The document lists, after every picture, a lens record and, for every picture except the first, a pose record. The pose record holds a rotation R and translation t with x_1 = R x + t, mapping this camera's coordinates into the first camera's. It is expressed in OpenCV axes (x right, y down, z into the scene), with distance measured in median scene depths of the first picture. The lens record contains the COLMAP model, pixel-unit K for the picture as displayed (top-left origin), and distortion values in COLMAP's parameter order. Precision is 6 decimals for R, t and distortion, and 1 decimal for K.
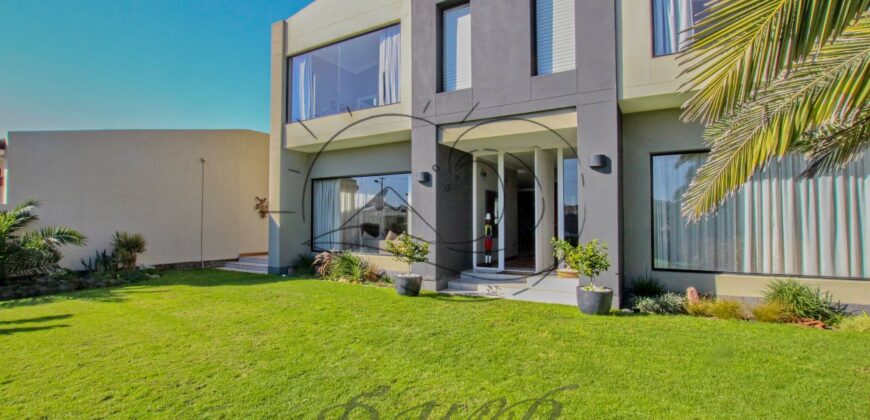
lens RADIAL K [[401.9, 0, 435.4], [0, 401.9, 207.7], [0, 0, 1]] dist [-0.030897, 0.002739]
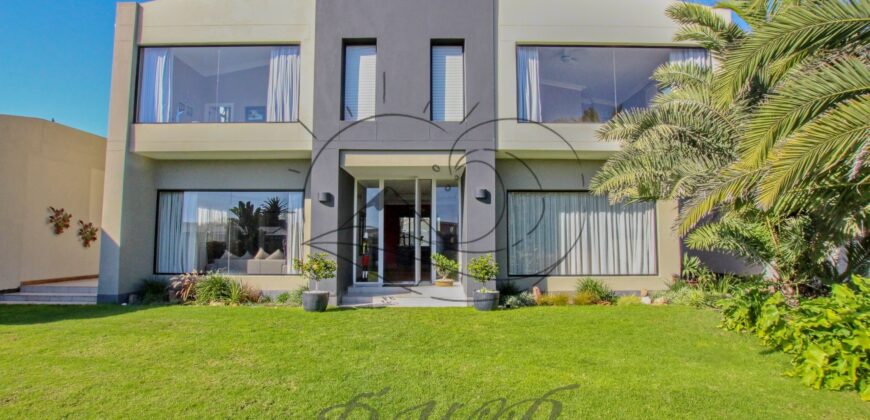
lens RADIAL K [[401.9, 0, 432.2], [0, 401.9, 209.1], [0, 0, 1]] dist [-0.030897, 0.002739]
pose [[0.861704, 0.039998, 0.505833, -0.311785], [-0.018649, 0.998711, -0.047202, -0.001125], [-0.507069, 0.031241, 0.861339, -0.042145]]
